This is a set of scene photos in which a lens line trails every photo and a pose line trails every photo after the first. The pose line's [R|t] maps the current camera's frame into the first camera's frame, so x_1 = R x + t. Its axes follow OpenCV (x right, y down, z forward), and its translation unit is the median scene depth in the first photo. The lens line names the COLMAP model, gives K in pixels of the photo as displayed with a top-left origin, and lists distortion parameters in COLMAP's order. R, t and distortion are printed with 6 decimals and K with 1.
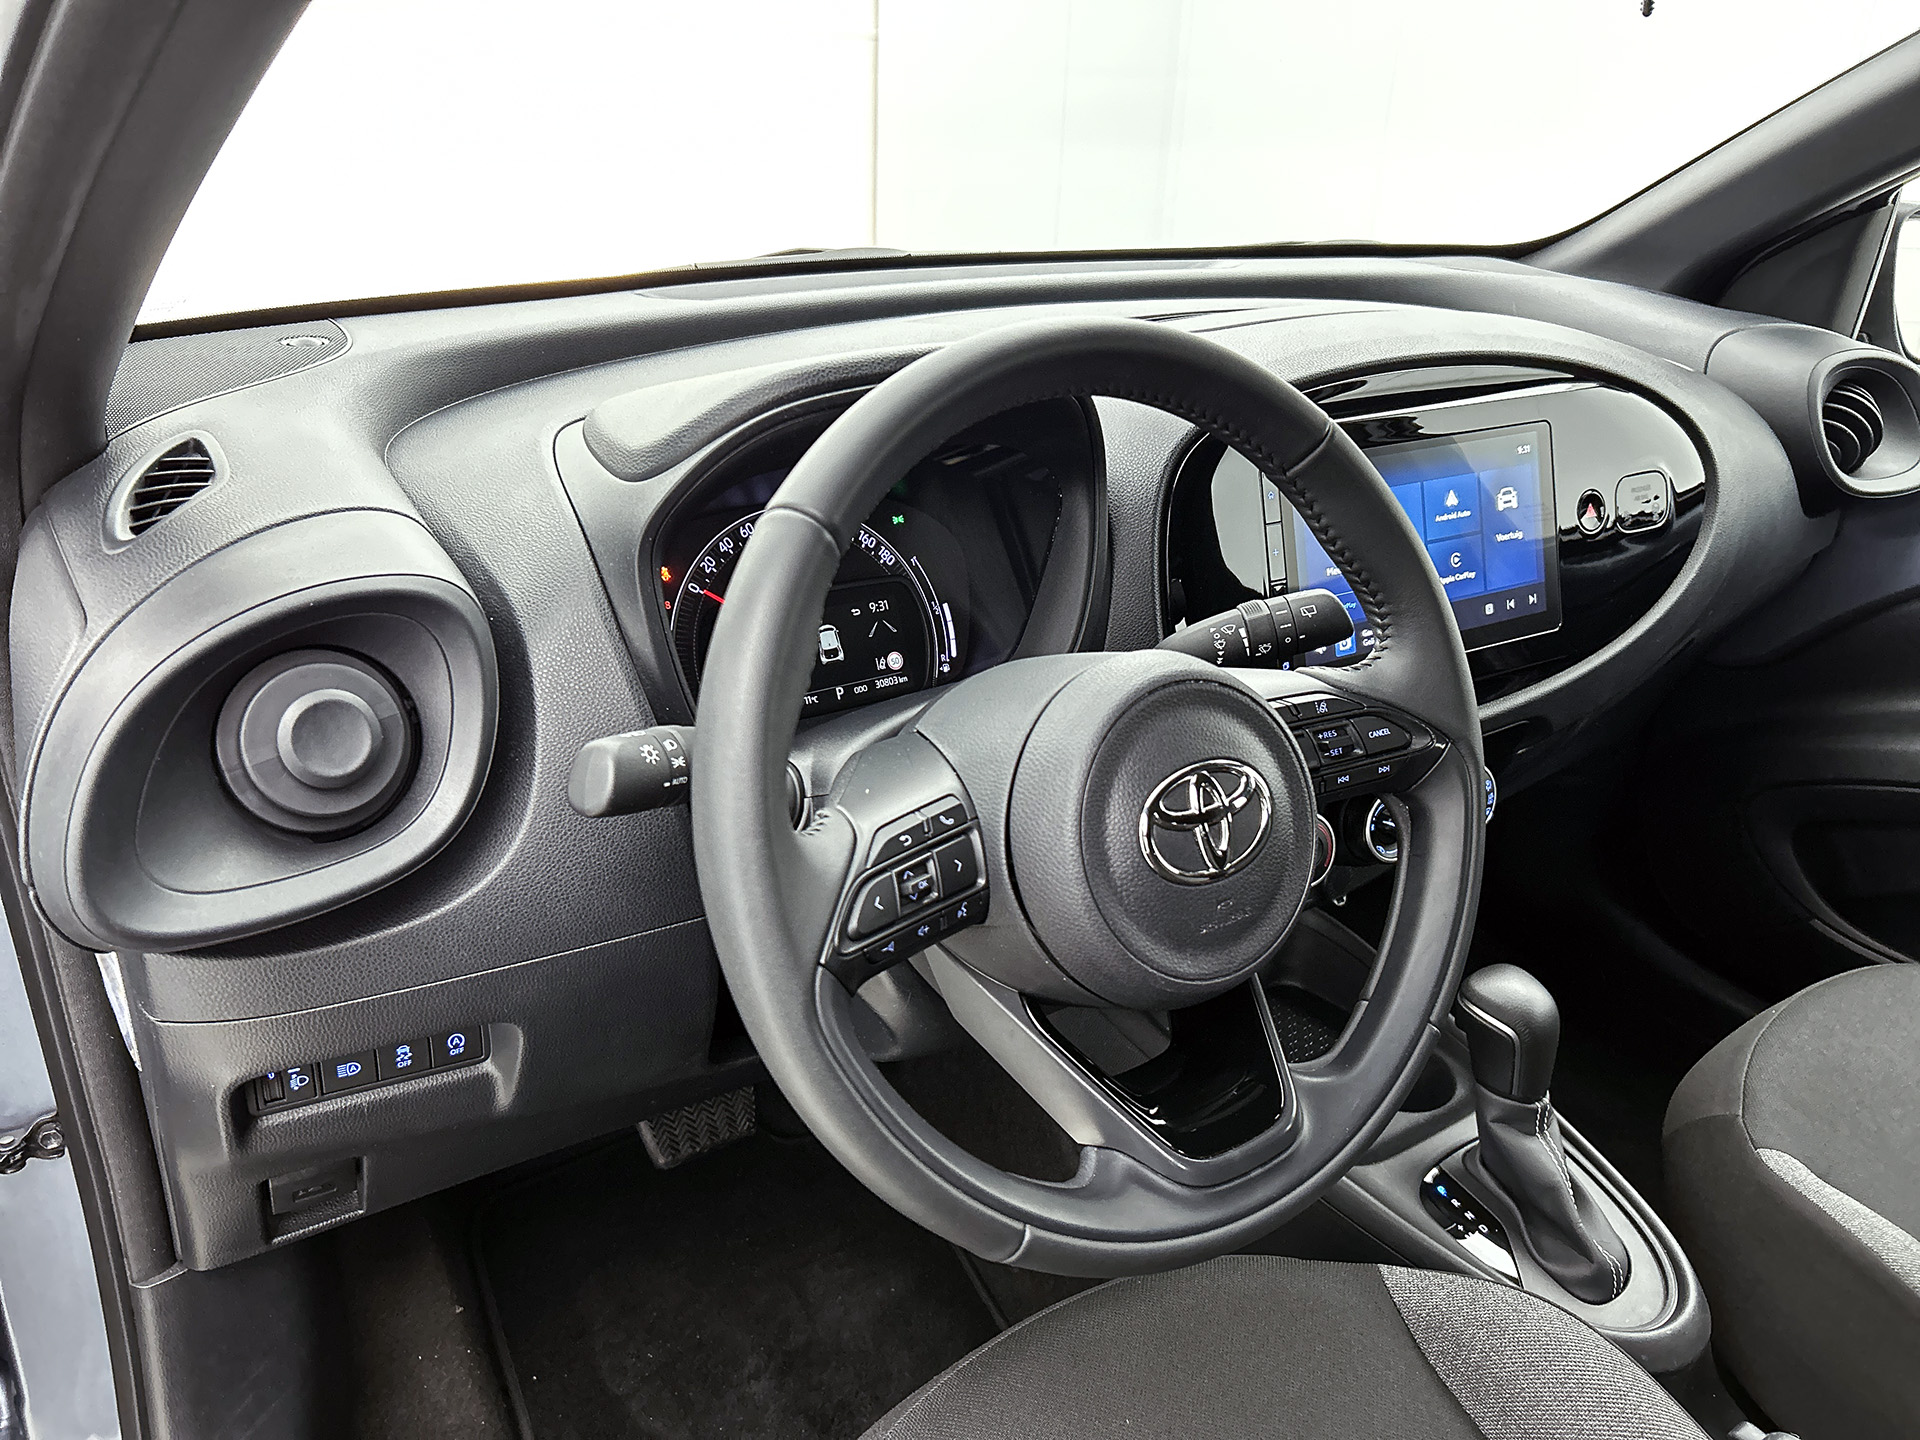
lens RADIAL K [[1449.4, 0, 1004.3], [0, 1449.4, 723.1], [0, 0, 1]] dist [0.039469, -0.035676]
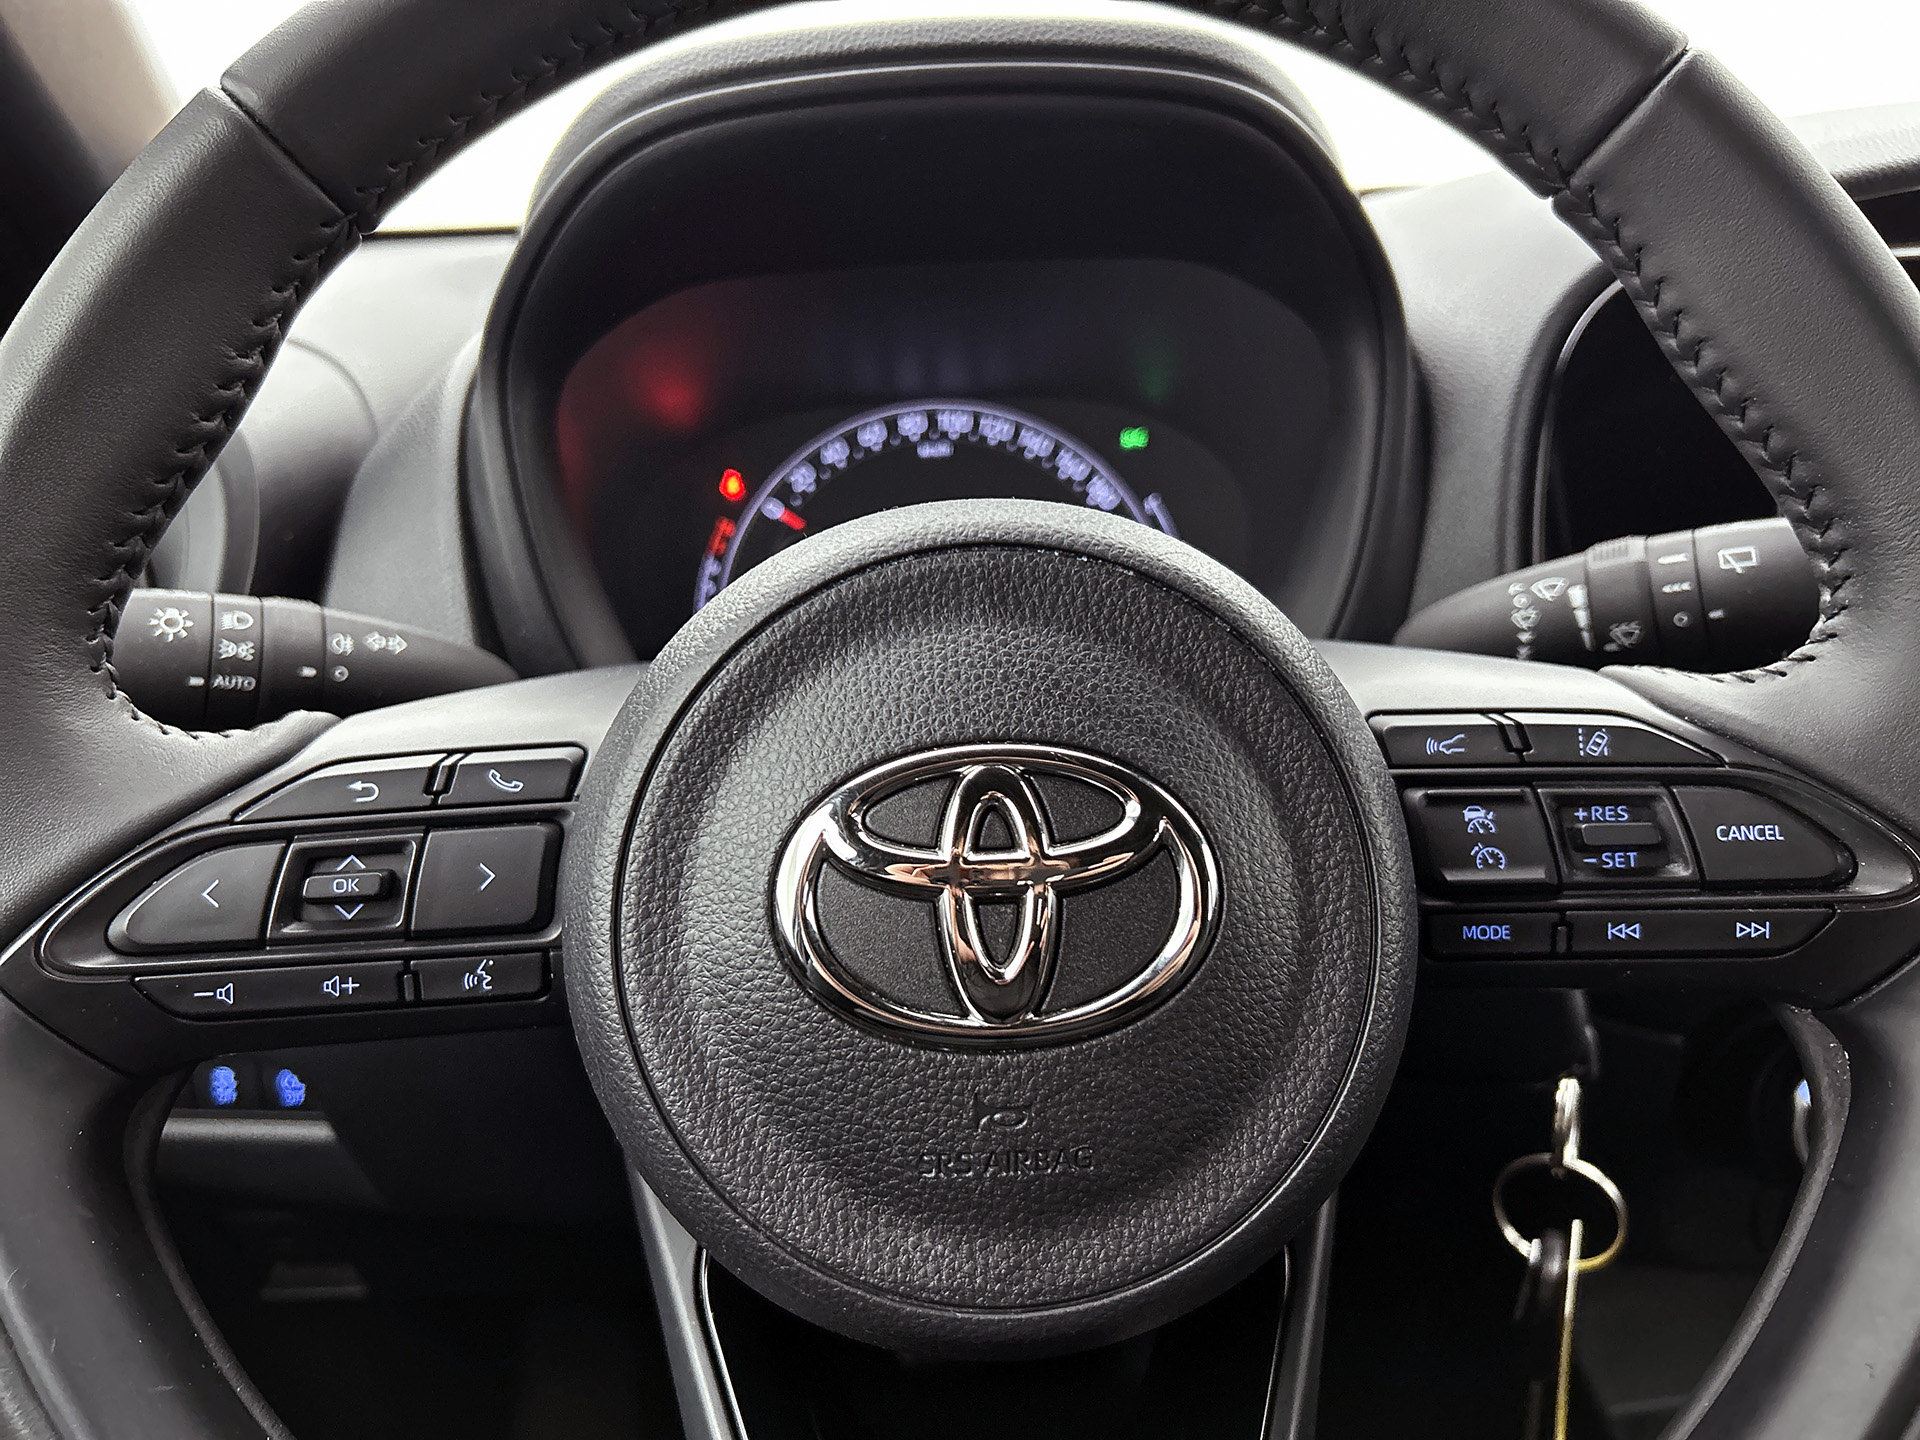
lens RADIAL K [[1471.0, 0, 926.0], [0, 1471.0, 735.8], [0, 0, 1]] dist [0.006503, -0.003555]
pose [[0.826566, 0.121394, -0.549592, 0.225616], [-0.167960, 0.985172, -0.034999, 0.025053], [0.537194, 0.121239, 0.834700, 0.429073]]
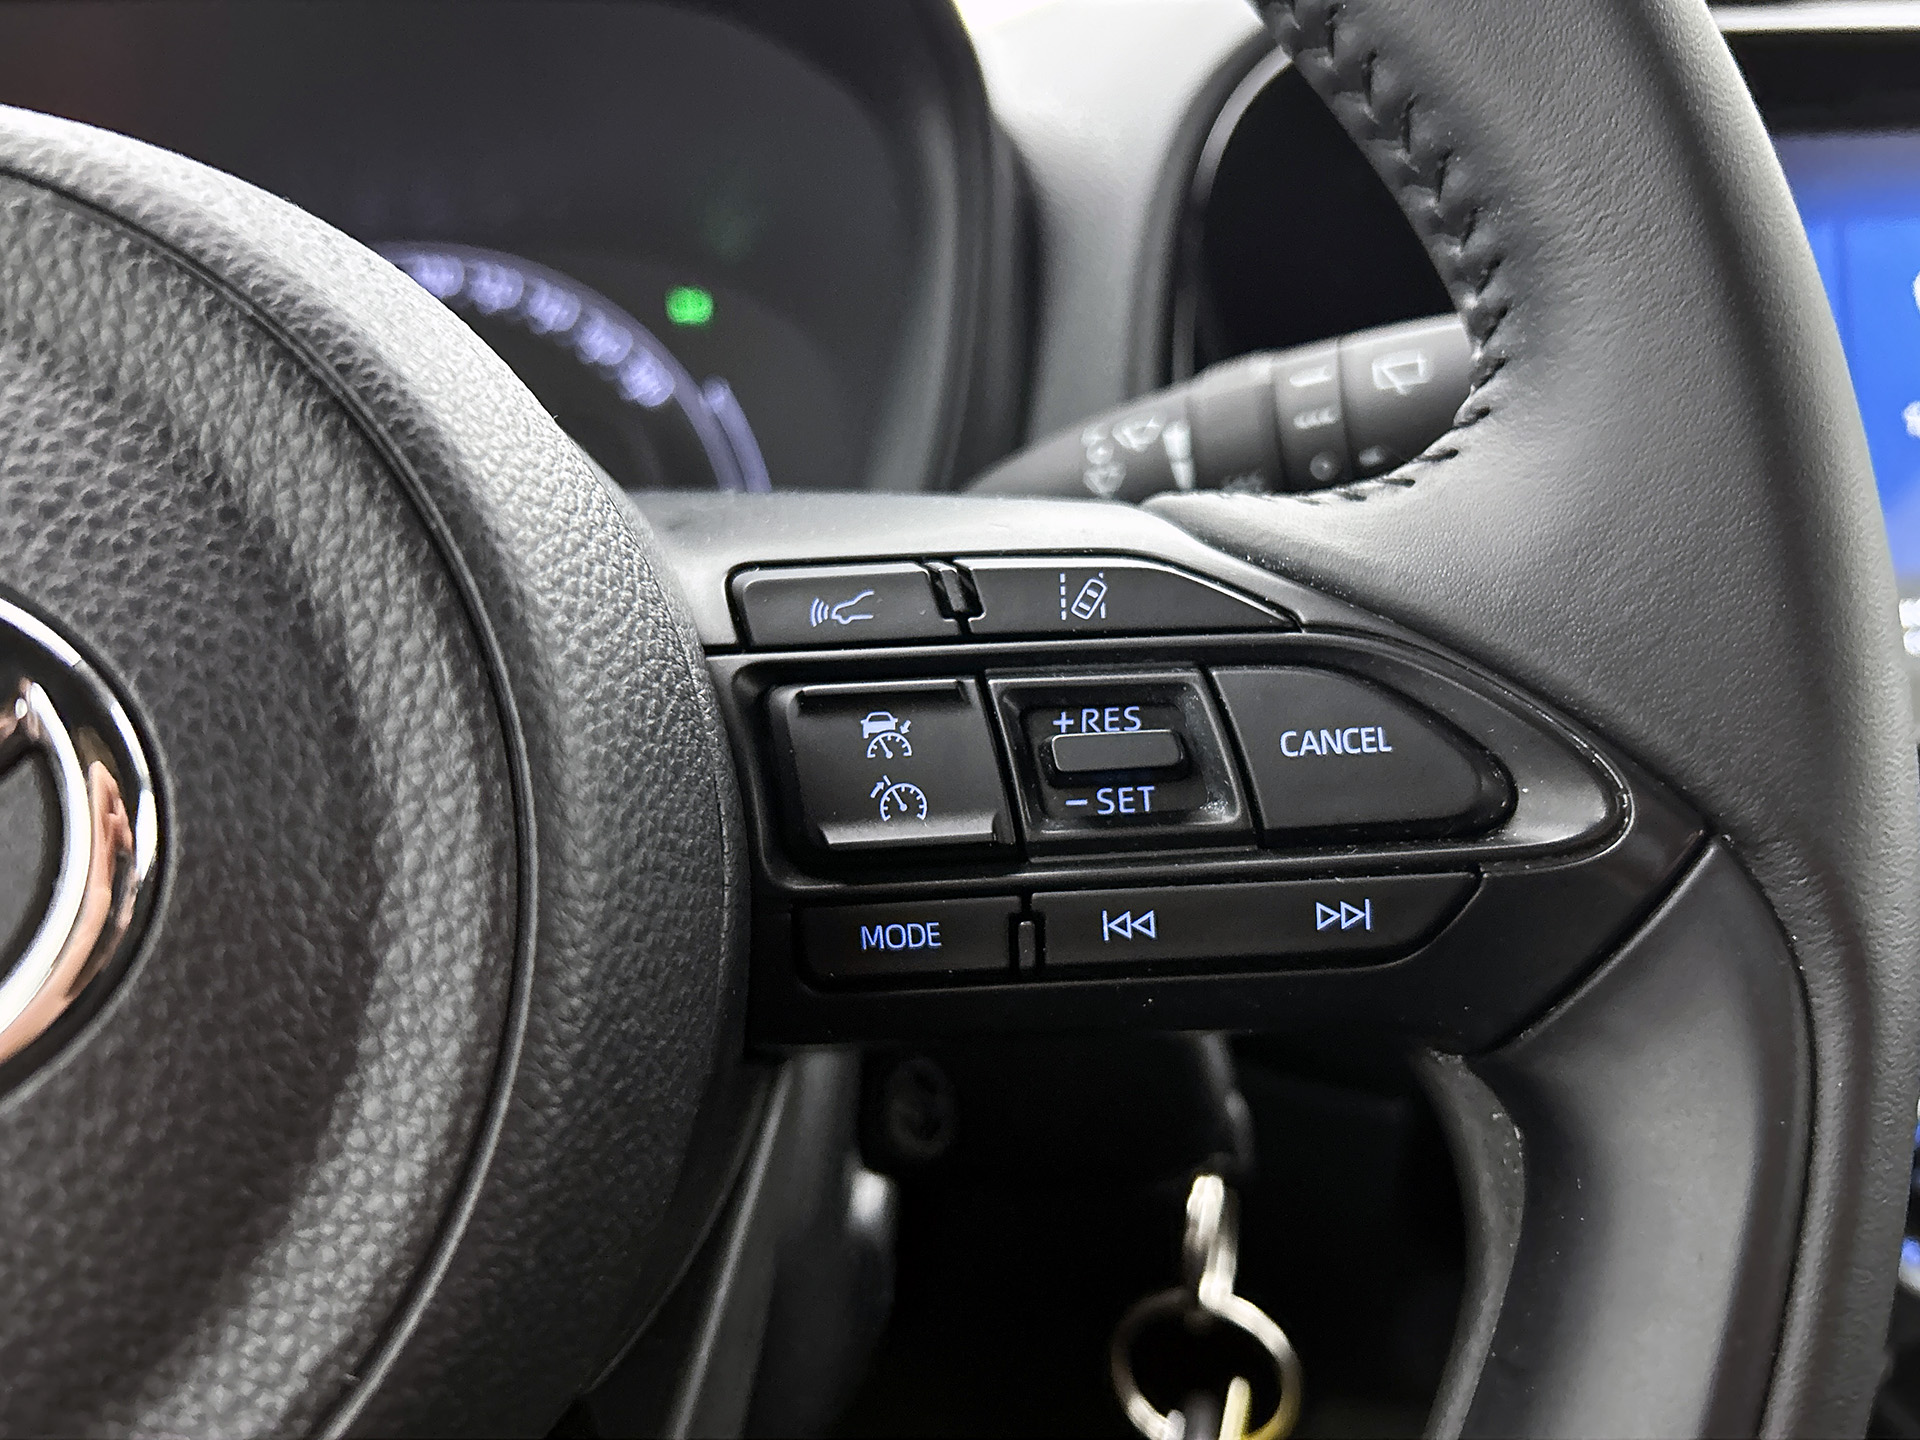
lens RADIAL K [[1648.2, 0, 902.2], [0, 1648.2, 764.4], [0, 0, 1]] dist [0.039141, -0.082704]
pose [[0.887807, 0.099152, -0.449409, 0.242699], [-0.145475, 0.986908, -0.069646, 0.028662], [0.436620, 0.127209, 0.890607, 0.582739]]
